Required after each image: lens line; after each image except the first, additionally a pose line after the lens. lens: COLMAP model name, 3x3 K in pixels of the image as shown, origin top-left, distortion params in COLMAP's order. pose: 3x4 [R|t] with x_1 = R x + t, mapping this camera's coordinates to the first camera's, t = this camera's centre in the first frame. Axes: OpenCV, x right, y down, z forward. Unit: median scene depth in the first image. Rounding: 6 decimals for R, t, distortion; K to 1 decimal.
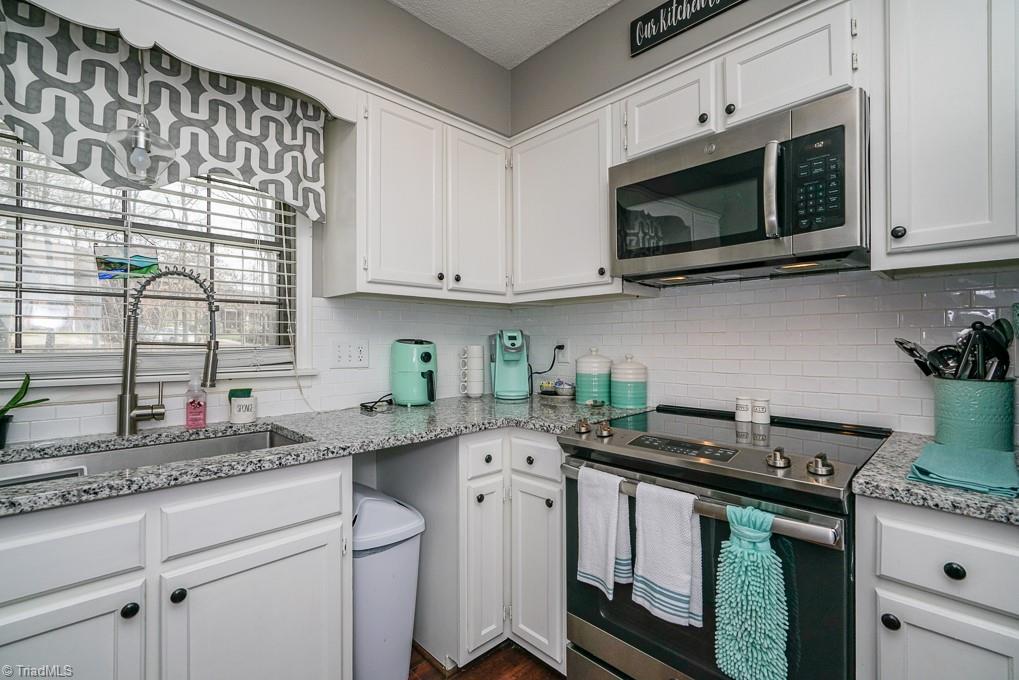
lens RADIAL K [[464.3, 0, 509.5], [0, 464.3, 340.0], [0, 0, 1]] dist [-0.011363, 0.007701]
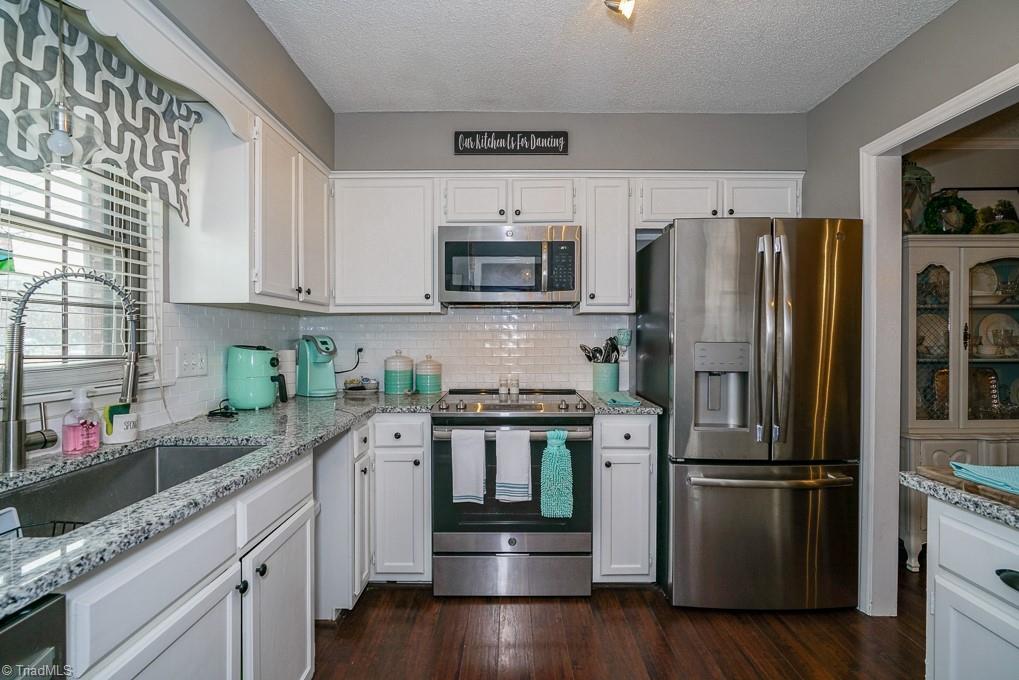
lens RADIAL K [[462.3, 0, 512.8], [0, 462.3, 339.2], [0, 0, 1]] dist [-0.012259, 0.007110]
pose [[0.694413, -0.001216, 0.719576, -0.744081], [-0.002688, 0.999987, 0.004284, -0.029398], [-0.719572, -0.004909, 0.694401, -0.182686]]
